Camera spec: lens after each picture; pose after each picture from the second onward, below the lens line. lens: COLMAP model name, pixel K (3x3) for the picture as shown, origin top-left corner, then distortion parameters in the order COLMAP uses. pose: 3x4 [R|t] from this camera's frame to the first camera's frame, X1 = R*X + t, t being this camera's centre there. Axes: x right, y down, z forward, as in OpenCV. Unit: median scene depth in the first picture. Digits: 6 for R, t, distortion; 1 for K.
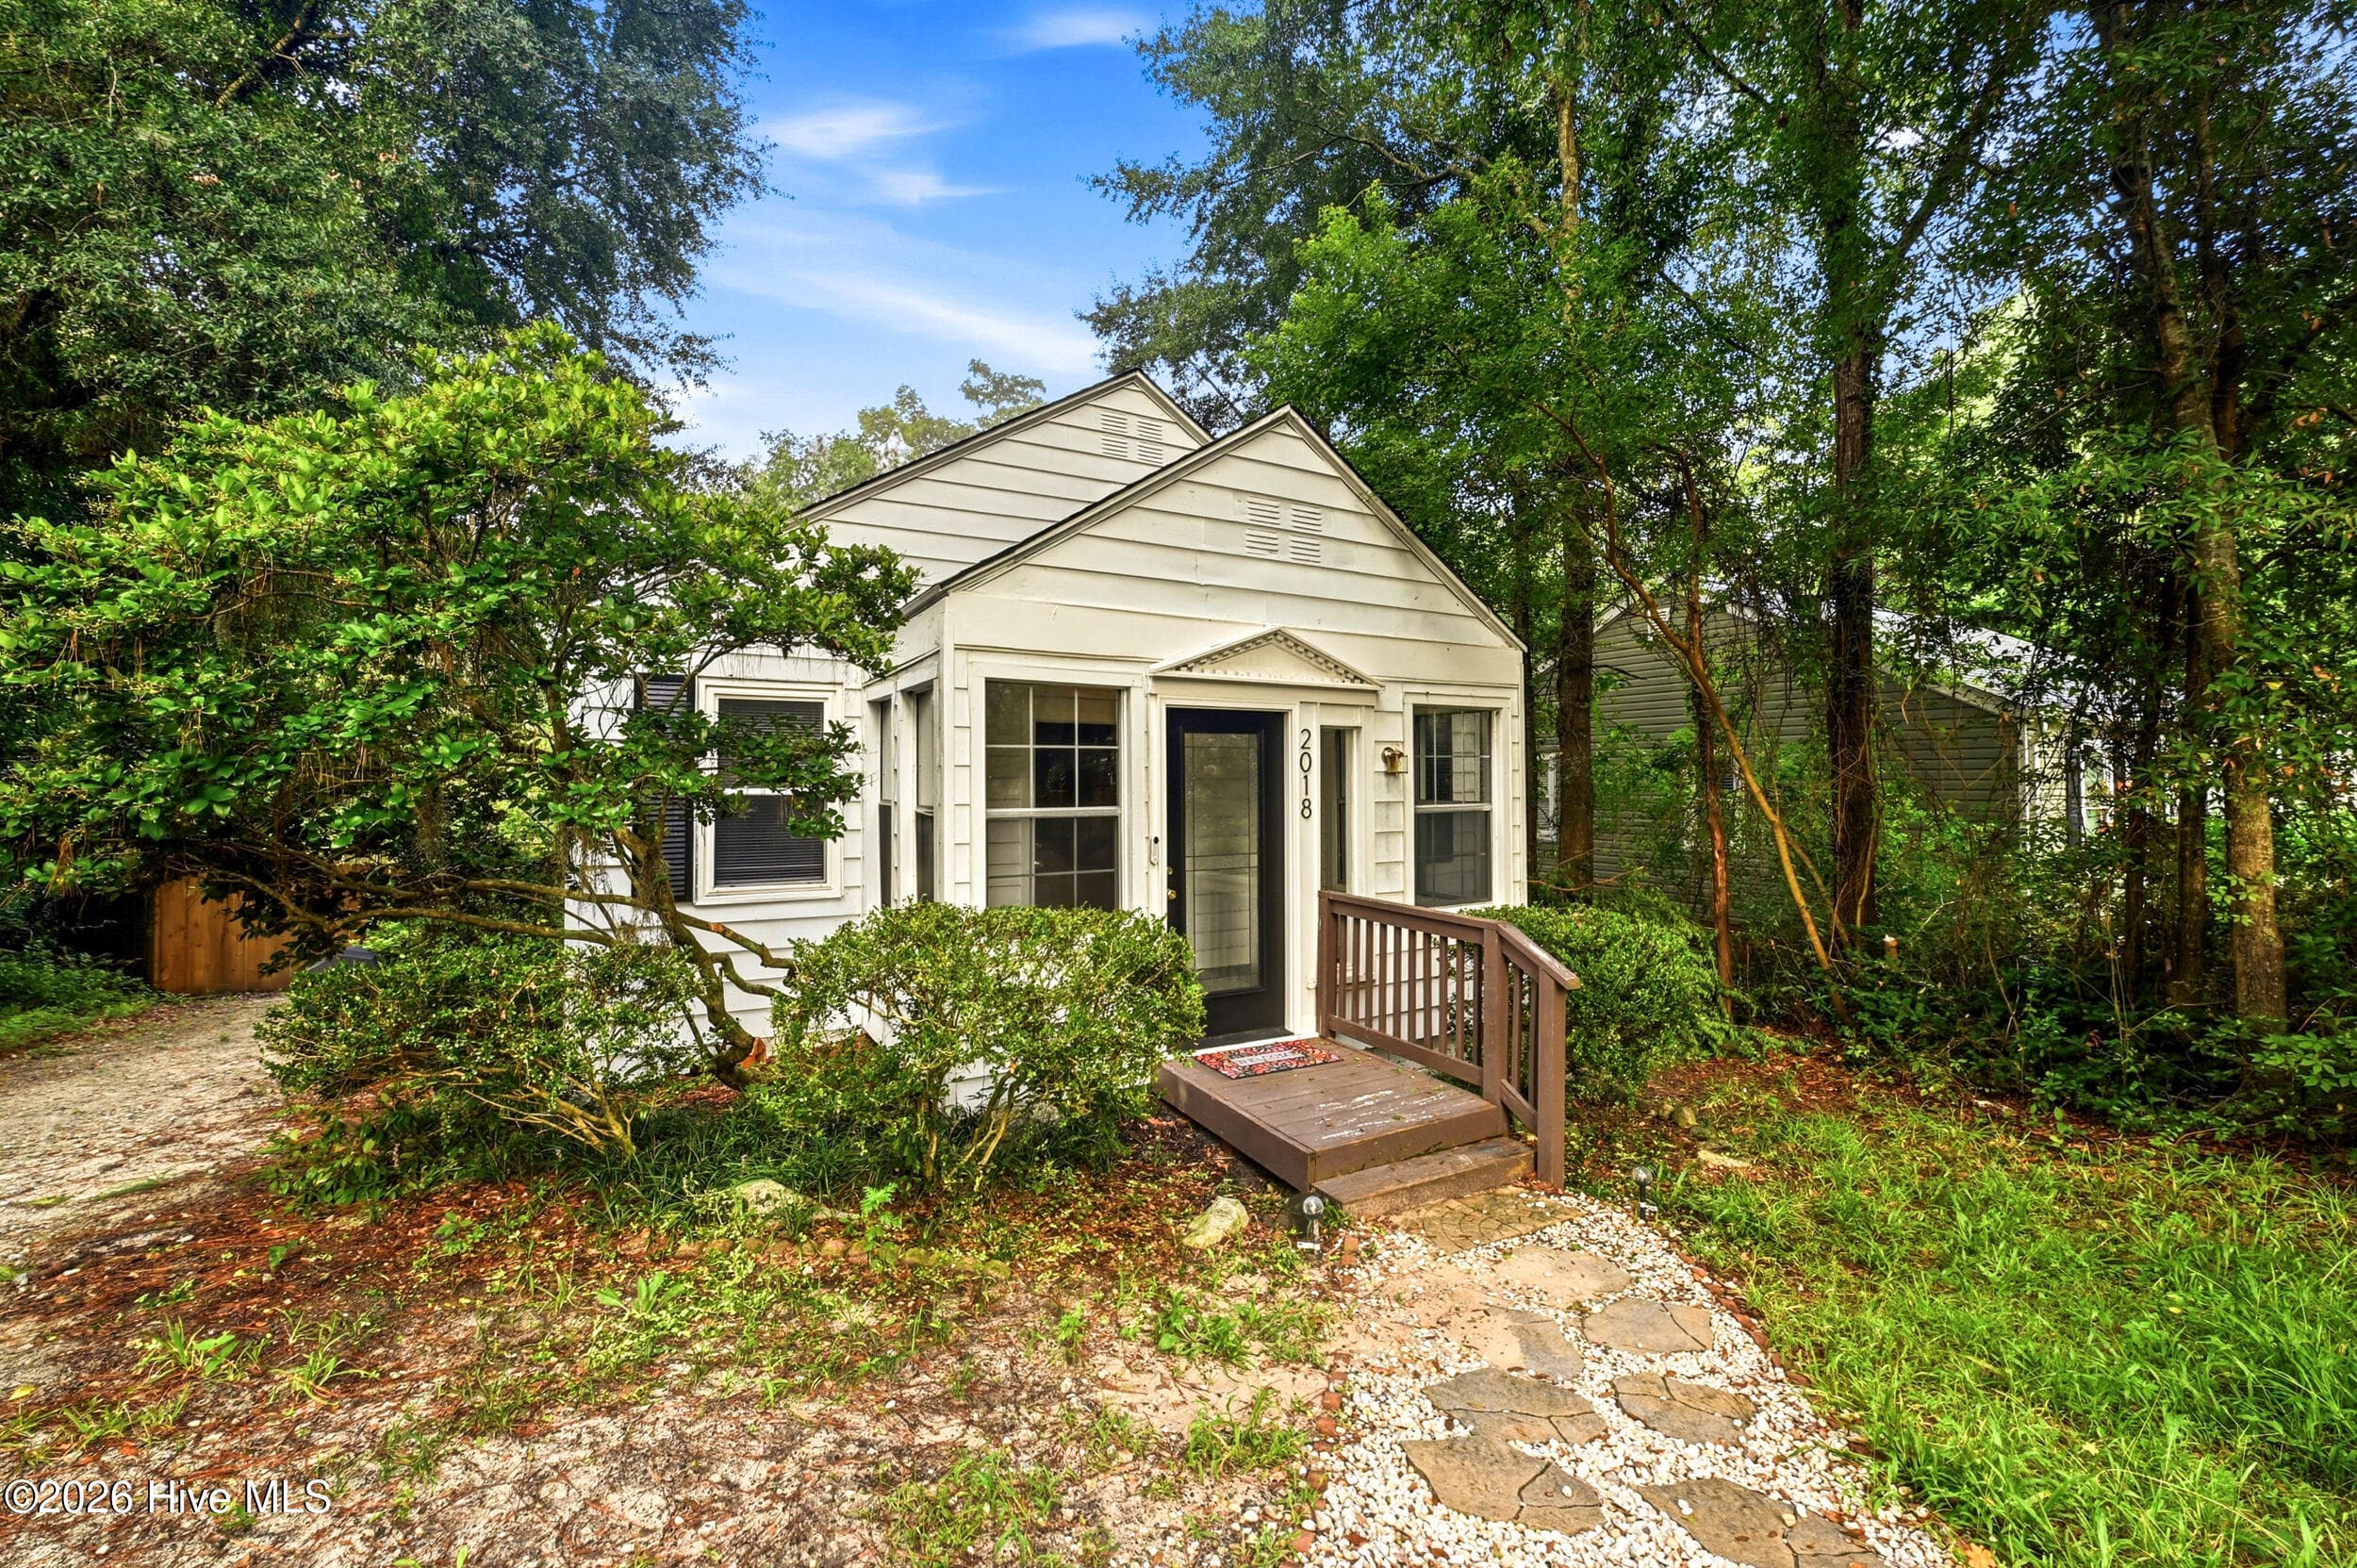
lens RADIAL K [[933.4, 0, 1160.7], [0, 933.4, 761.4], [0, 0, 1]] dist [-0.010138, -0.000851]
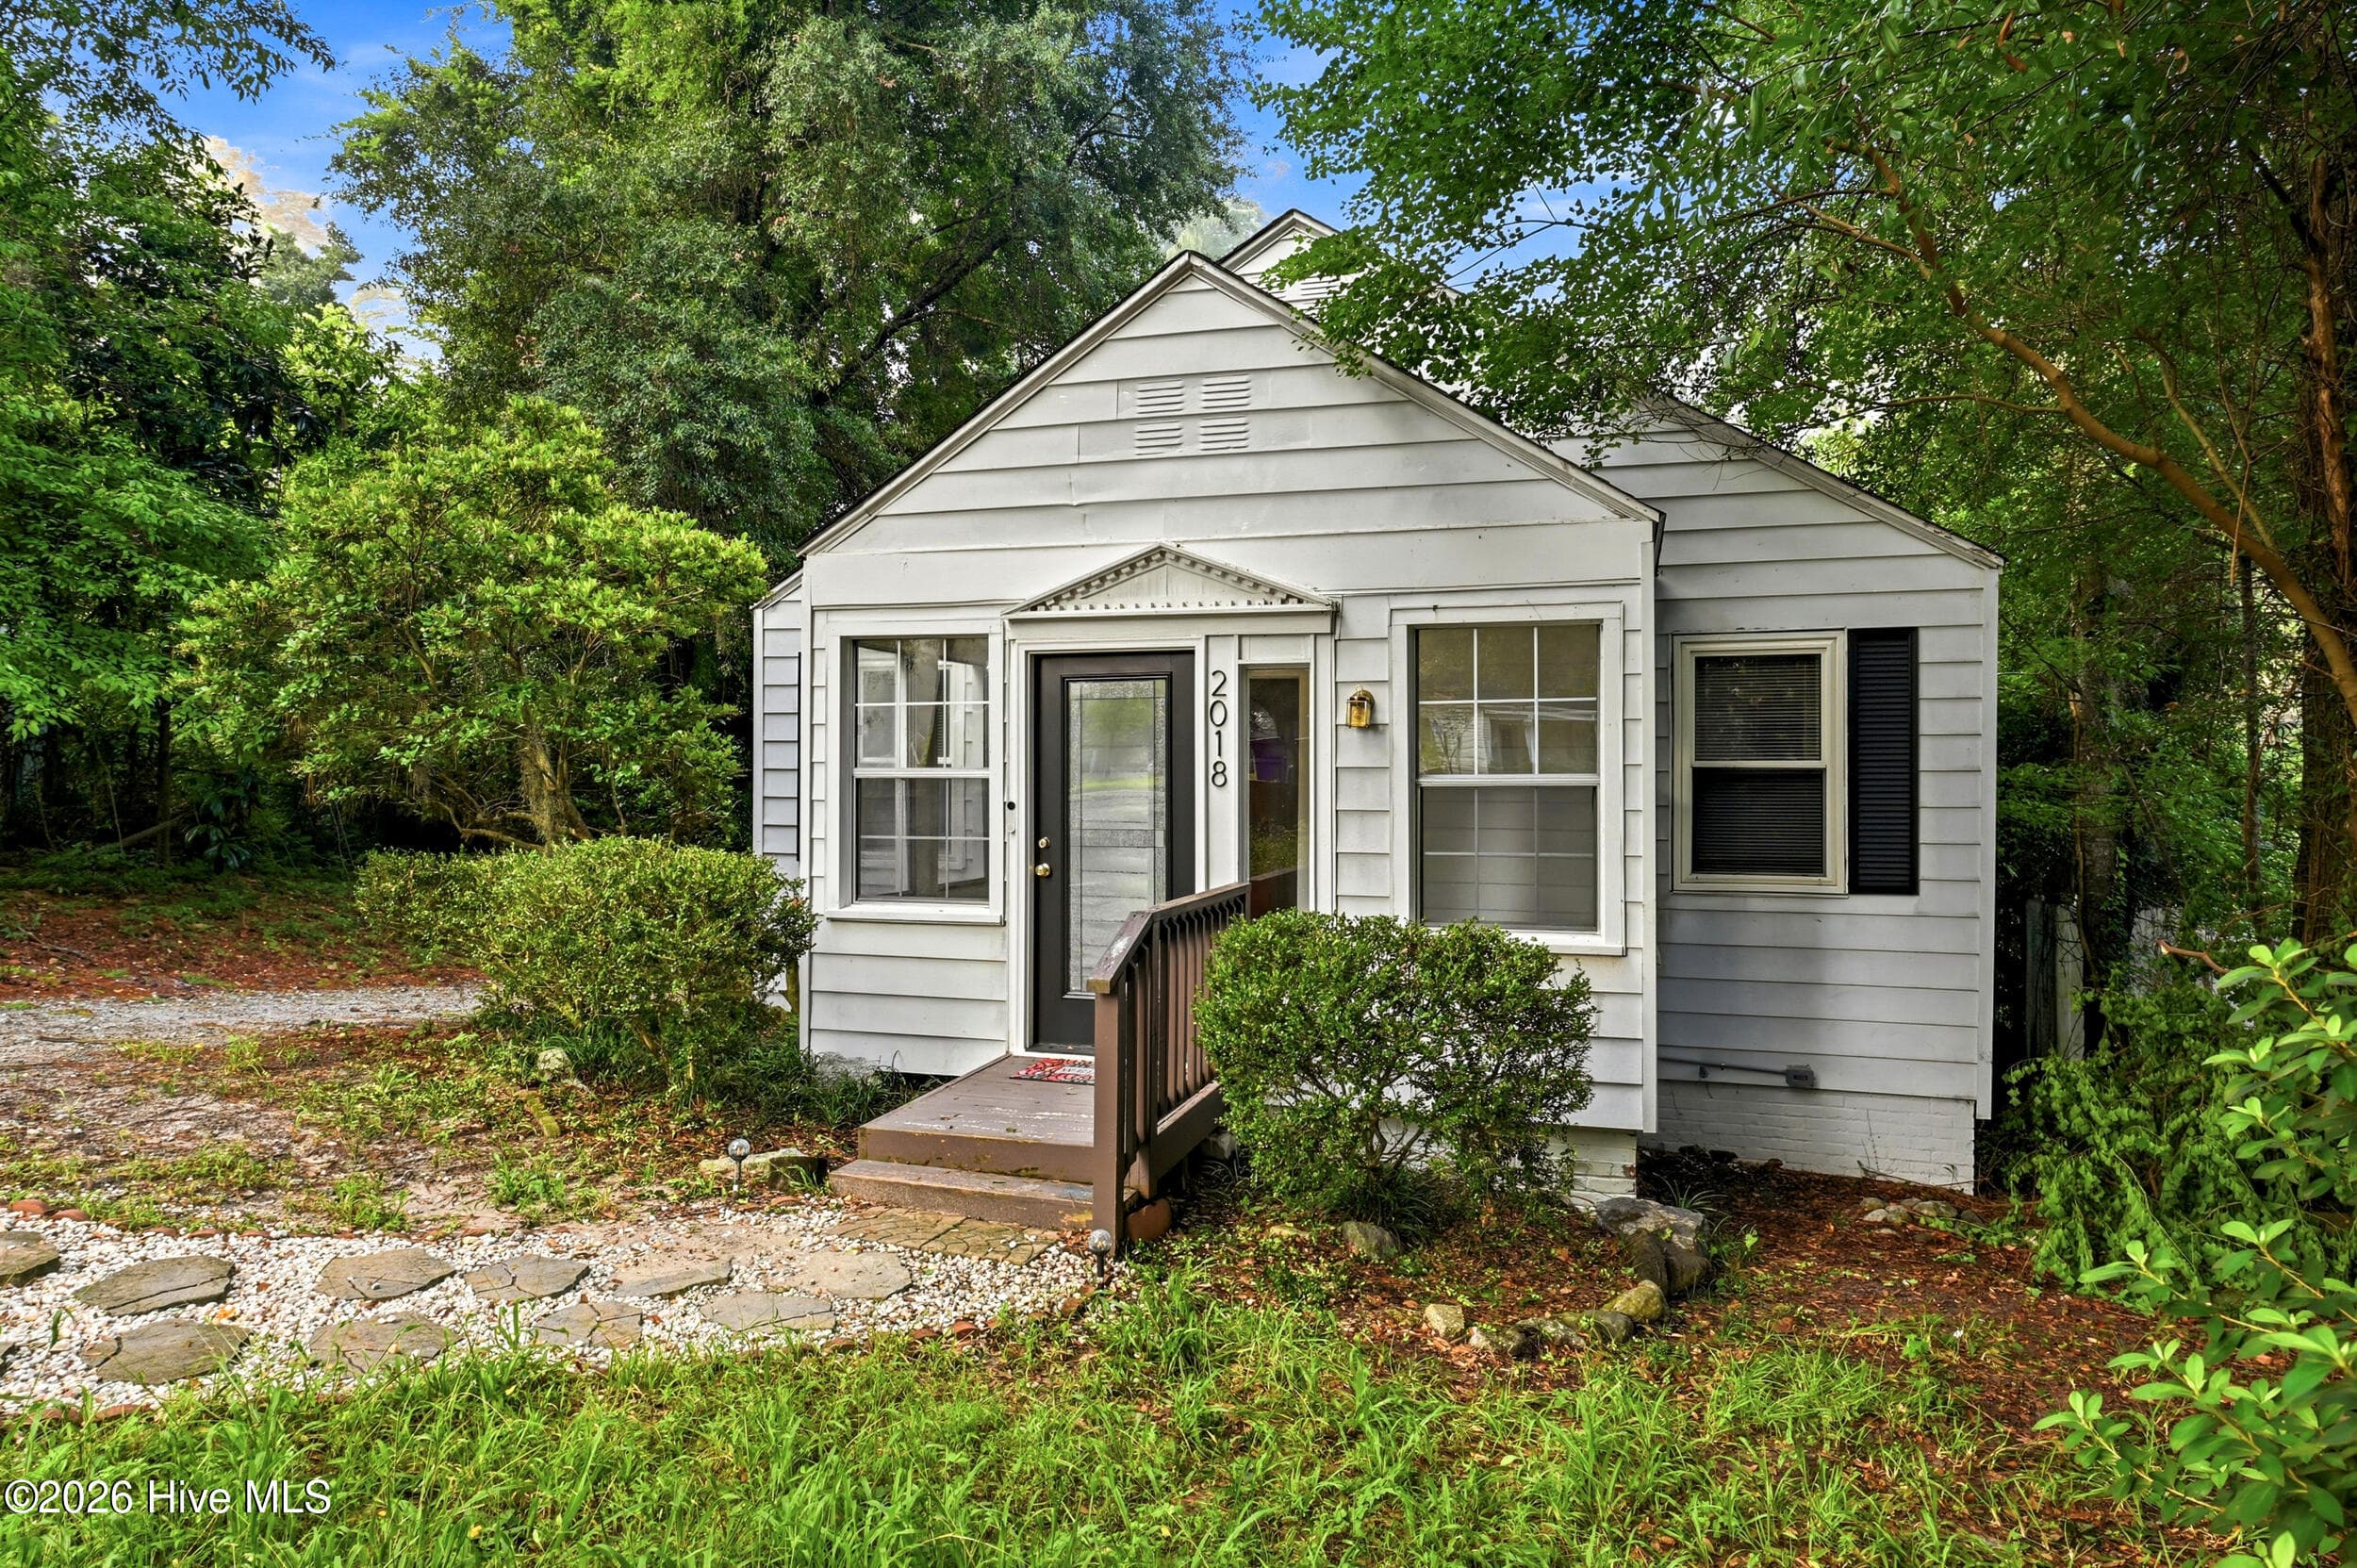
lens RADIAL K [[1360.2, 0, 1157.5], [0, 1360.2, 771.4], [0, 0, 1]] dist [-0.002810, -0.000984]
pose [[0.696344, 0.000710, -0.717708, 1.152023], [0.006913, 0.999946, 0.007696, 0.049429], [0.717675, -0.010321, 0.696302, 0.232784]]
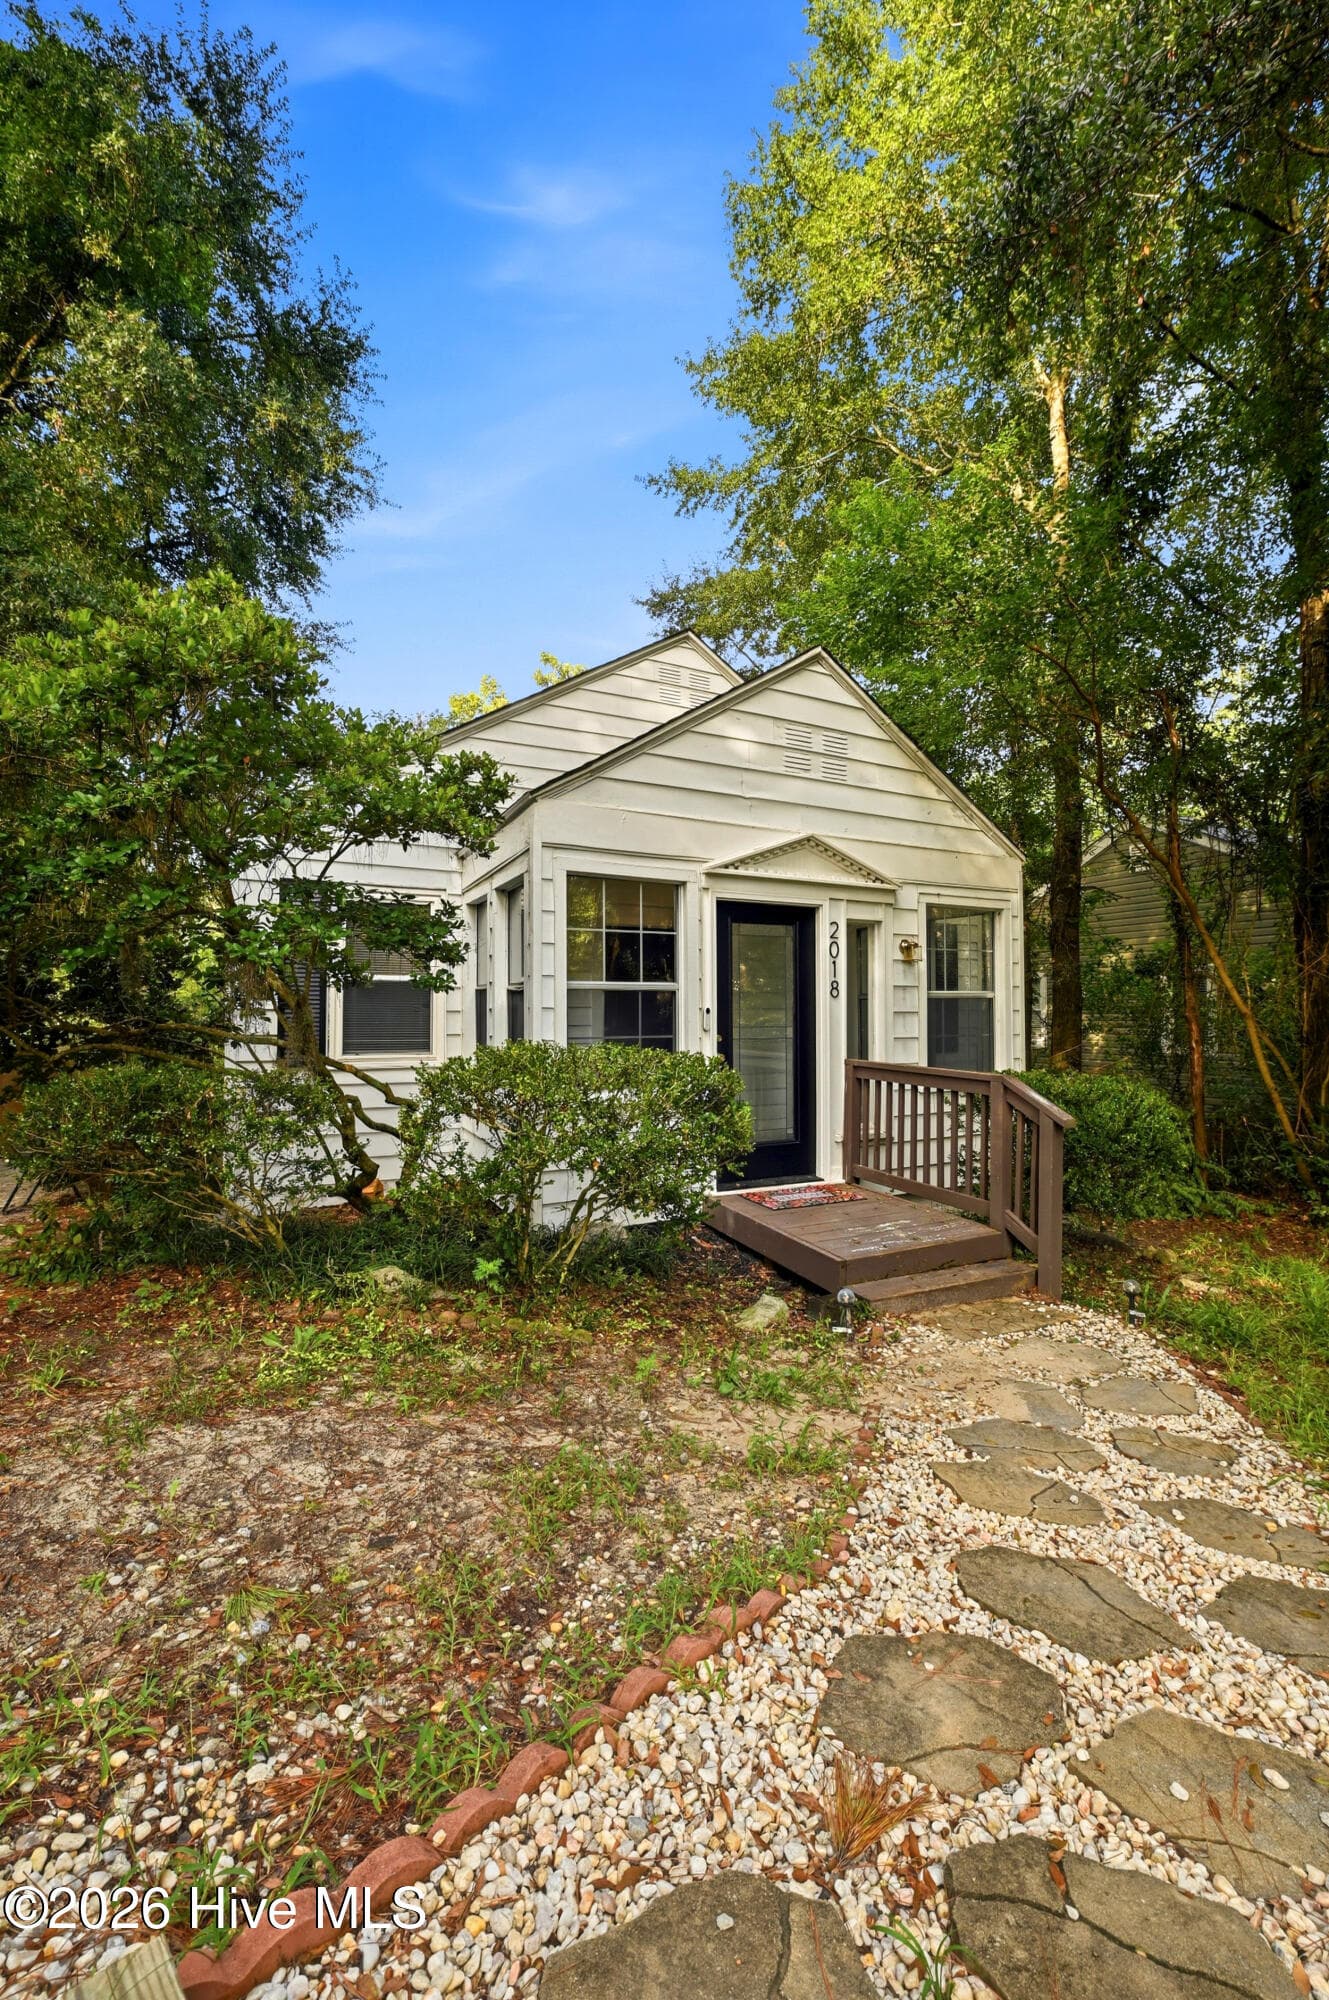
lens RADIAL K [[792.0, 0, 654.3], [0, 792.0, 993.1], [0, 0, 1]] dist [-0.010138, -0.000851]
pose [[0.998340, 0.001257, -0.057581, -0.016772], [-0.001369, 0.999997, -0.001904, 0.072184], [0.057578, 0.001980, 0.998339, -0.012603]]
